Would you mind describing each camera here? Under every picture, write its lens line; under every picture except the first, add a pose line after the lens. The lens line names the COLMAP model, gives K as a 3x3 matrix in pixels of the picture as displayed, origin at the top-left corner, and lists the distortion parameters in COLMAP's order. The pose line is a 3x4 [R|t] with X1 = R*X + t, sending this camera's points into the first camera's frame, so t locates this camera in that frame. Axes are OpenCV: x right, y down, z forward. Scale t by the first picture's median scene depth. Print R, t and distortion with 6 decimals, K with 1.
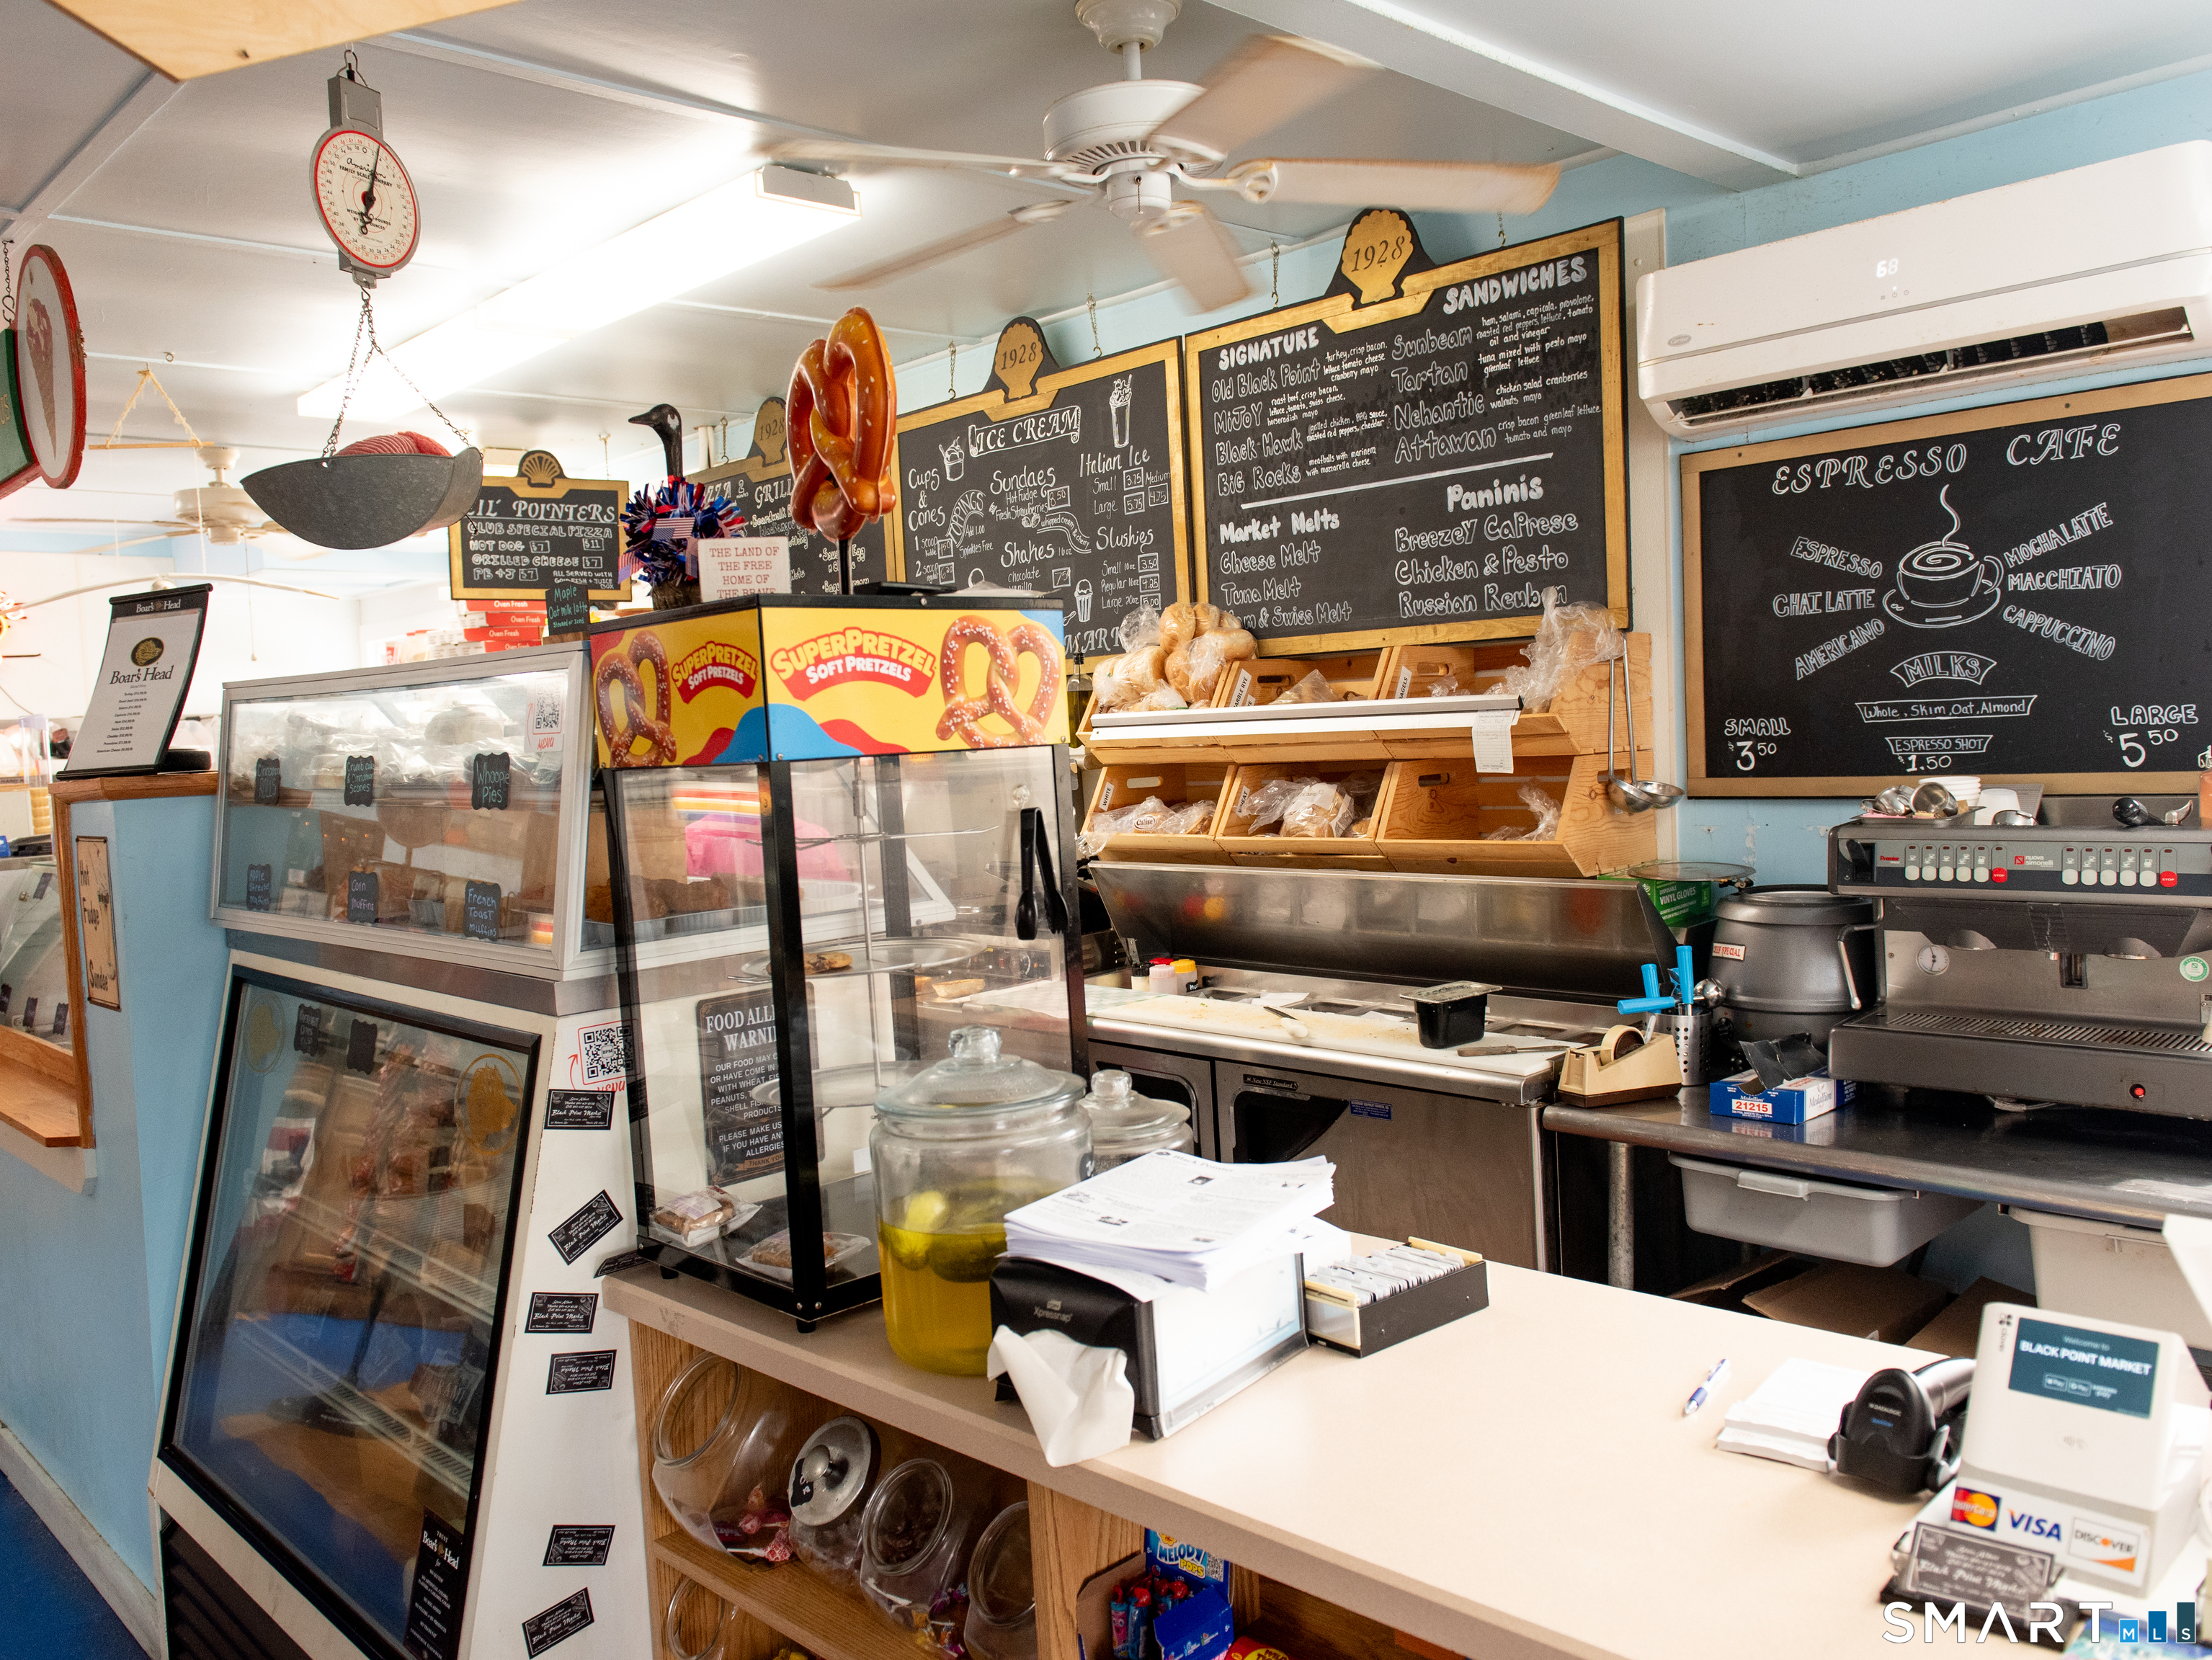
lens RADIAL K [[1723.2, 0, 1114.0], [0, 1723.2, 826.3], [0, 0, 1]] dist [0.046231, 0.001234]
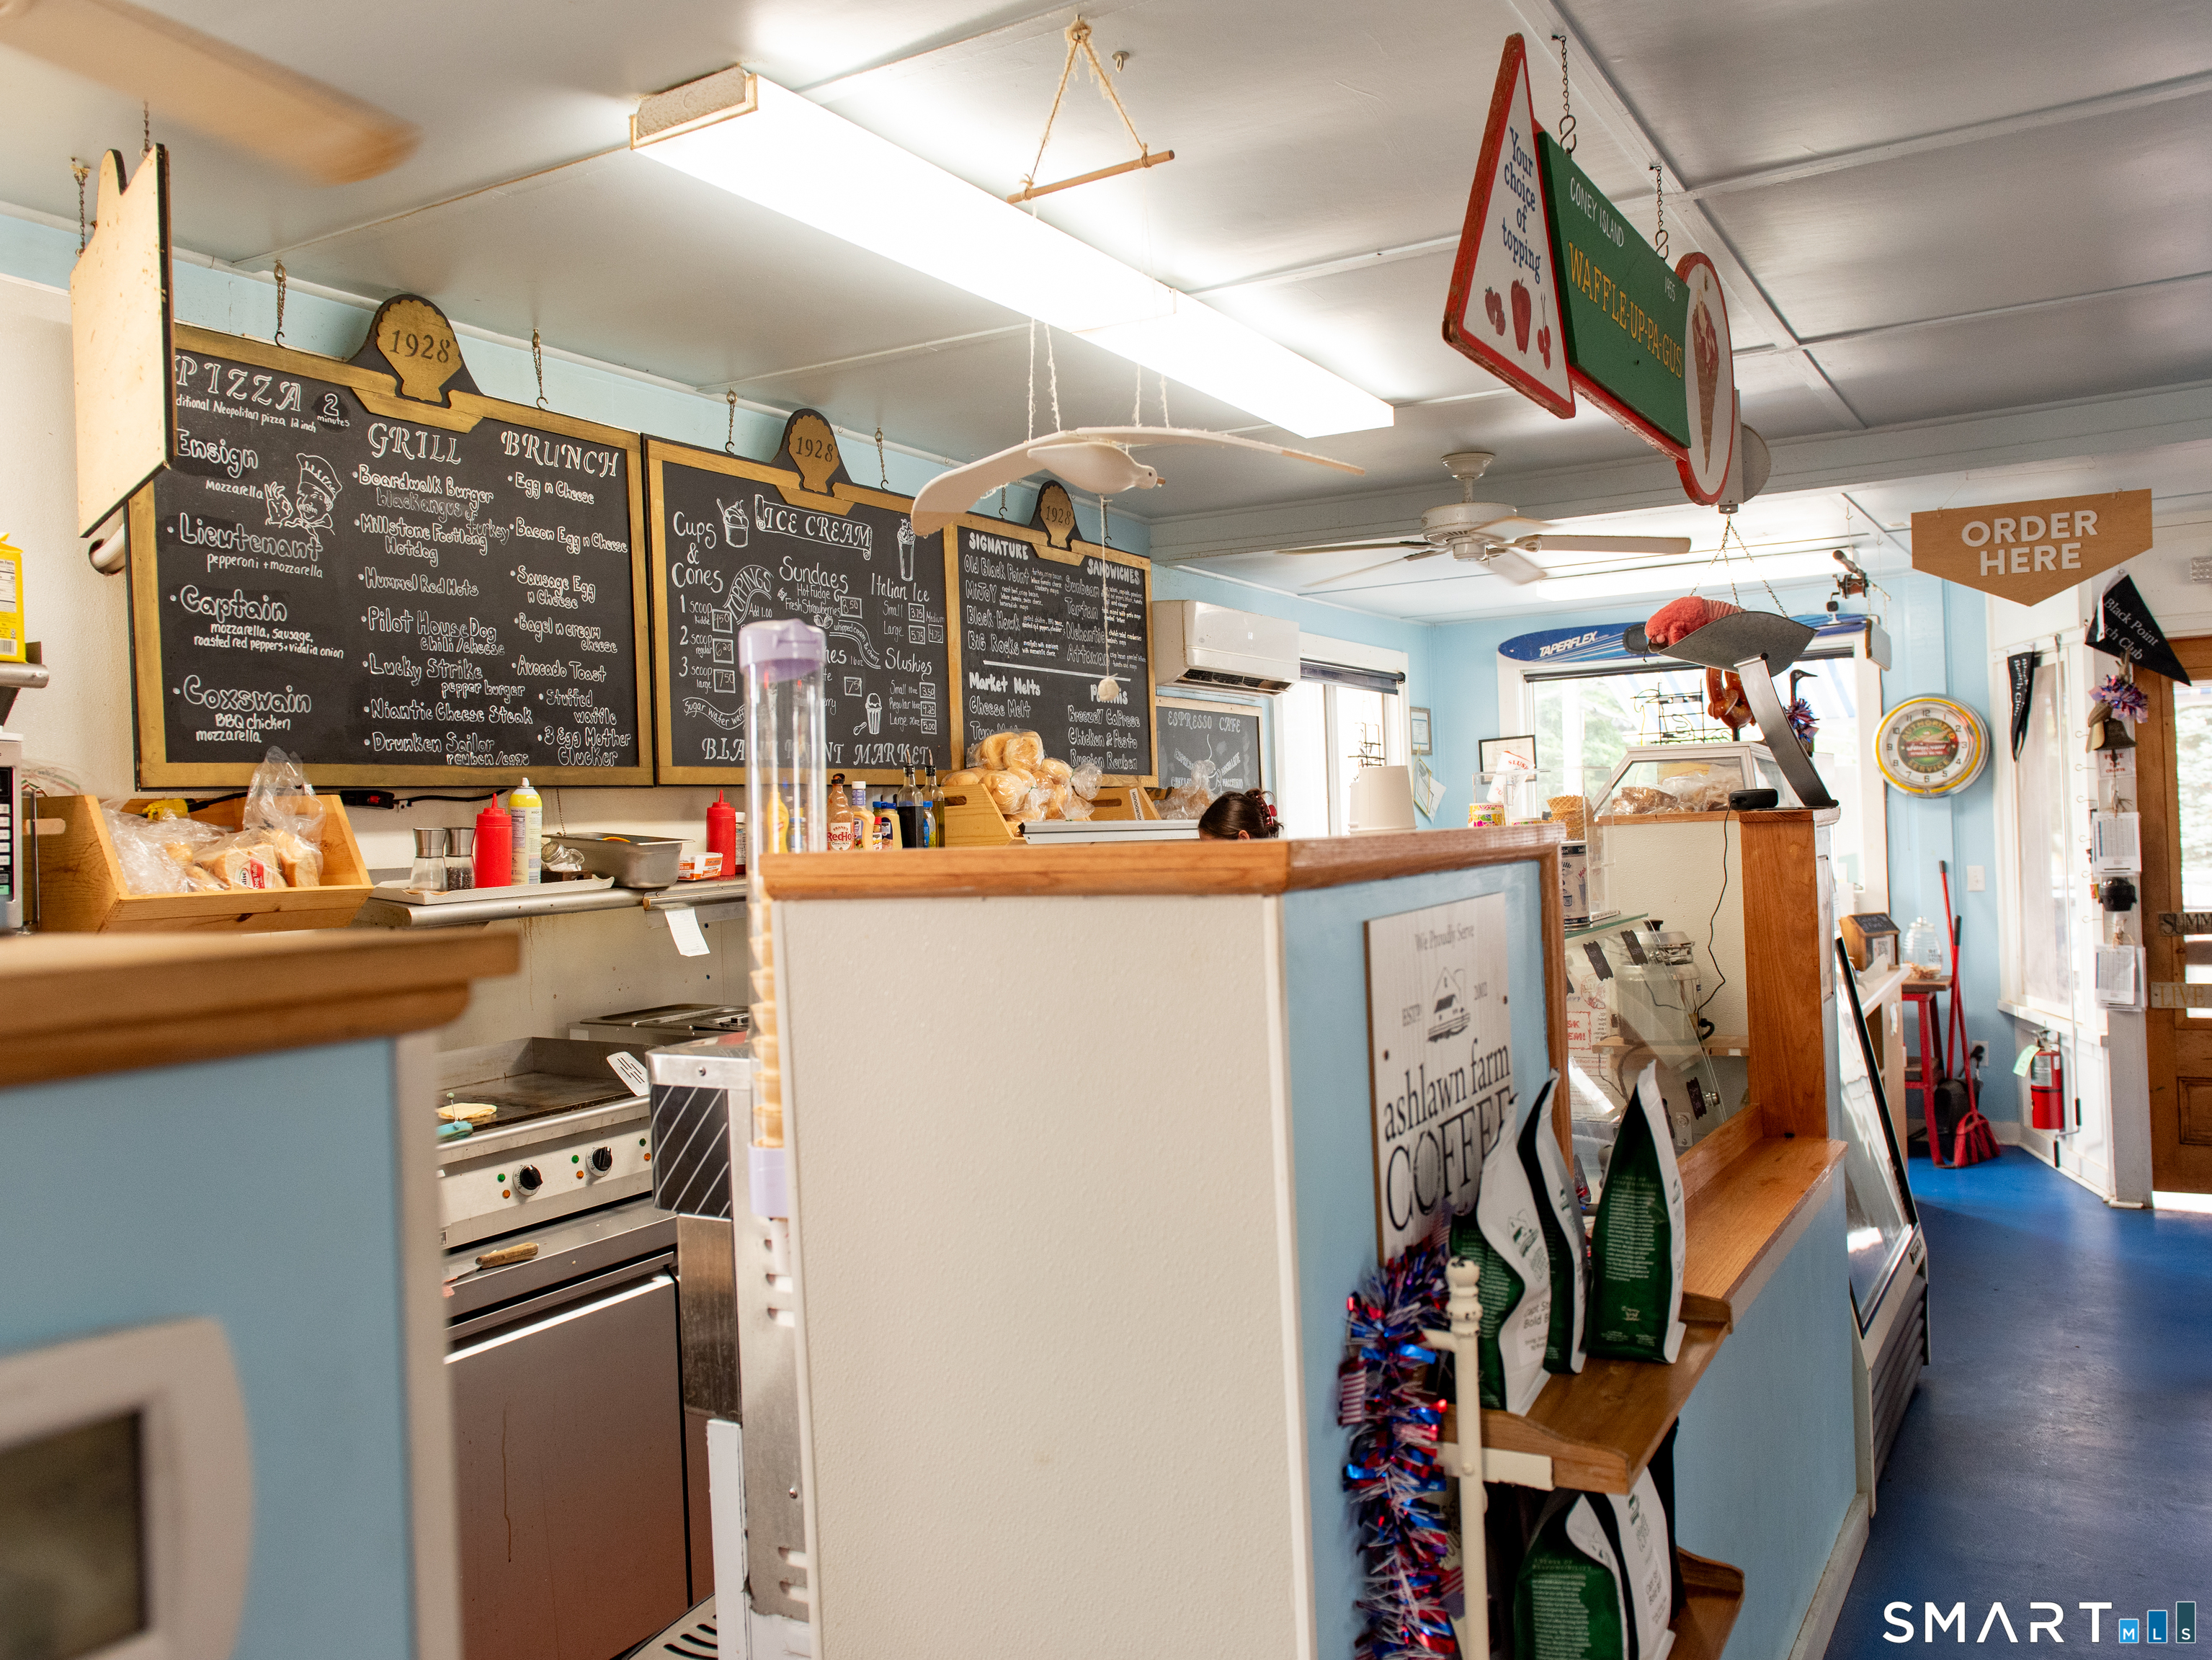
lens RADIAL K [[1723.2, 0, 1112.2], [0, 1723.2, 827.7], [0, 0, 1]] dist [0.046231, 0.001234]
pose [[-0.263949, 0.048238, 0.963330, -1.123961], [0.087882, 0.995797, -0.025785, -0.026879], [-0.960525, 0.077853, -0.267079, 1.240053]]
